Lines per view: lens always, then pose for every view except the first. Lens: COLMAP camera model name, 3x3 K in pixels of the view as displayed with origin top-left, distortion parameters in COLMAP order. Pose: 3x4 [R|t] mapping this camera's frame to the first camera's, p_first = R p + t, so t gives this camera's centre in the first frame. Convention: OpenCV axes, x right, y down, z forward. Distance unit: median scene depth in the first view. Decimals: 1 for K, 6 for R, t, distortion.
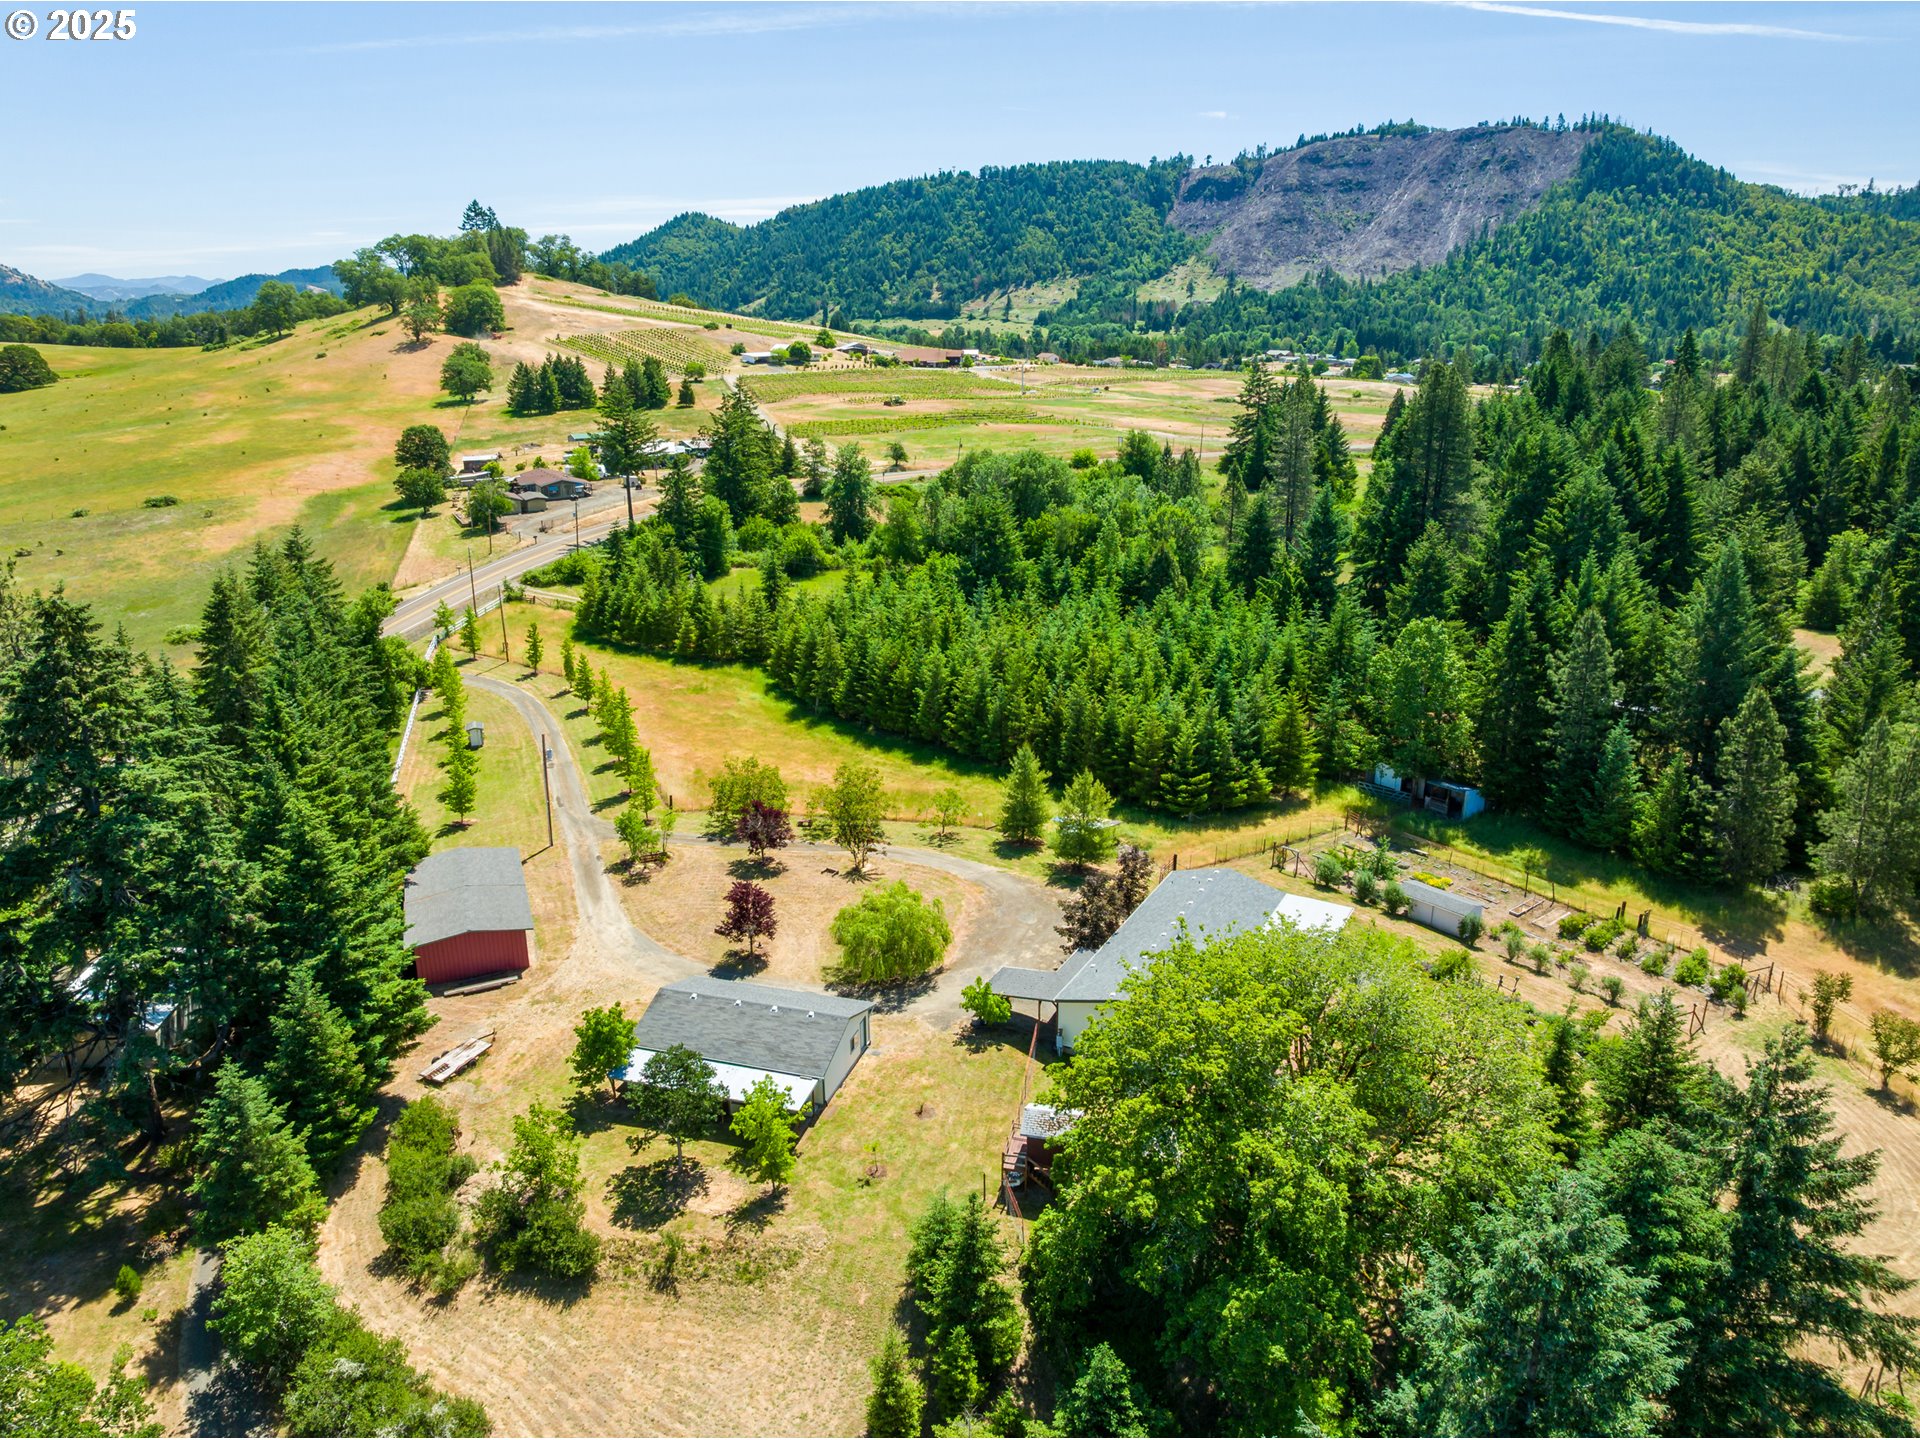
lens RADIAL K [[1356.8, 0, 959.1], [0, 1356.8, 730.2], [0, 0, 1]] dist [-0.059692, 0.030727]
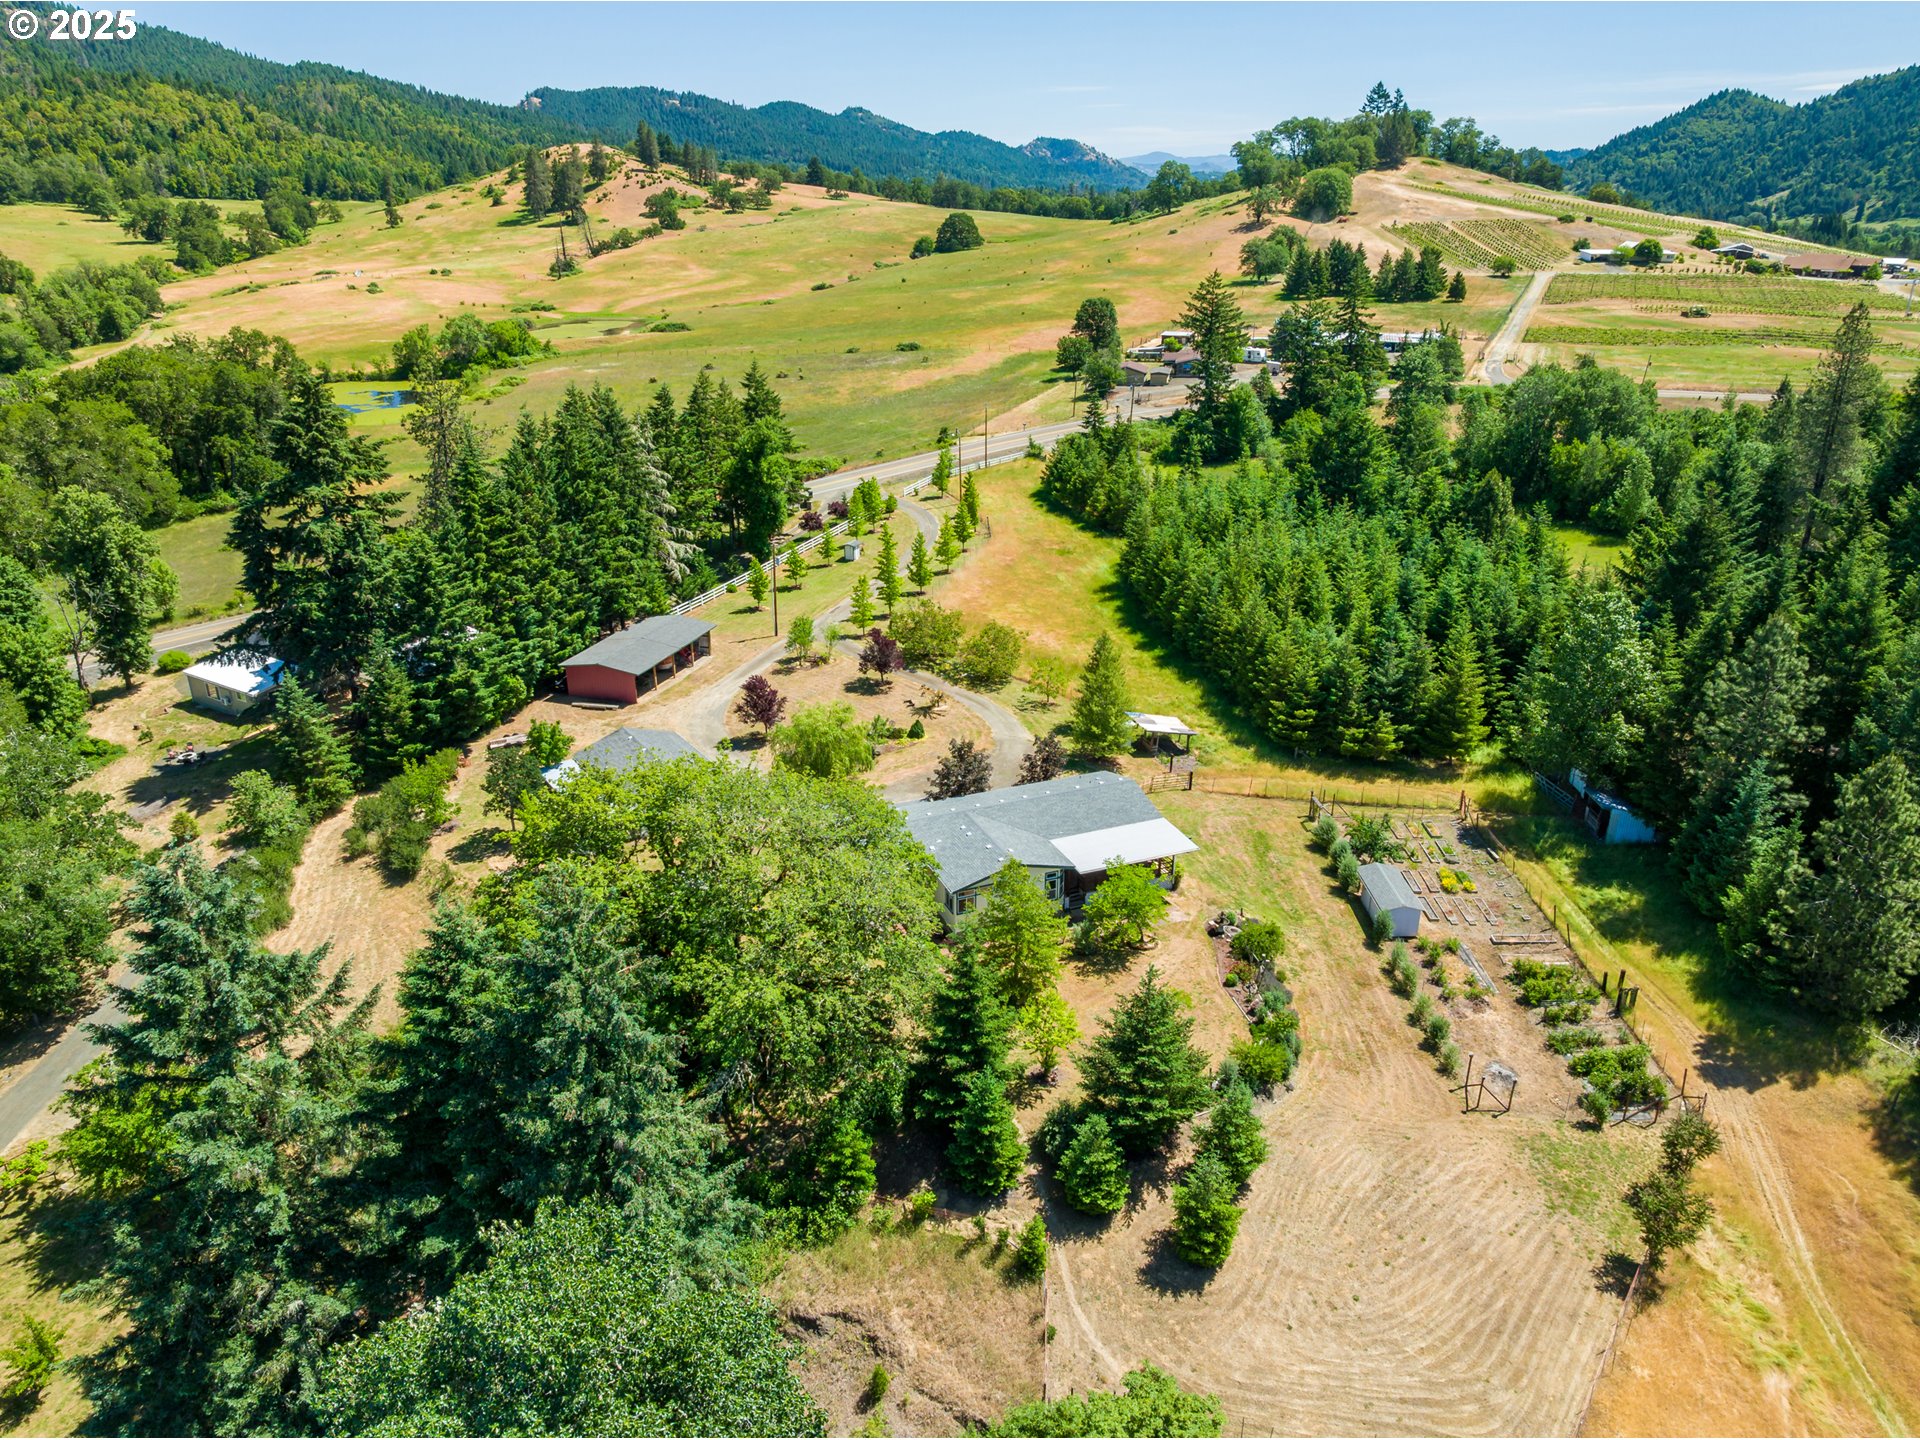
lens RADIAL K [[1356.8, 0, 966.6], [0, 1356.8, 720.0], [0, 0, 1]] dist [-0.059692, 0.030727]
pose [[0.769331, 0.240430, -0.591882, 0.122514], [-0.197791, 0.970598, 0.137180, -0.009414], [0.607461, 0.011532, 0.794265, 0.025165]]
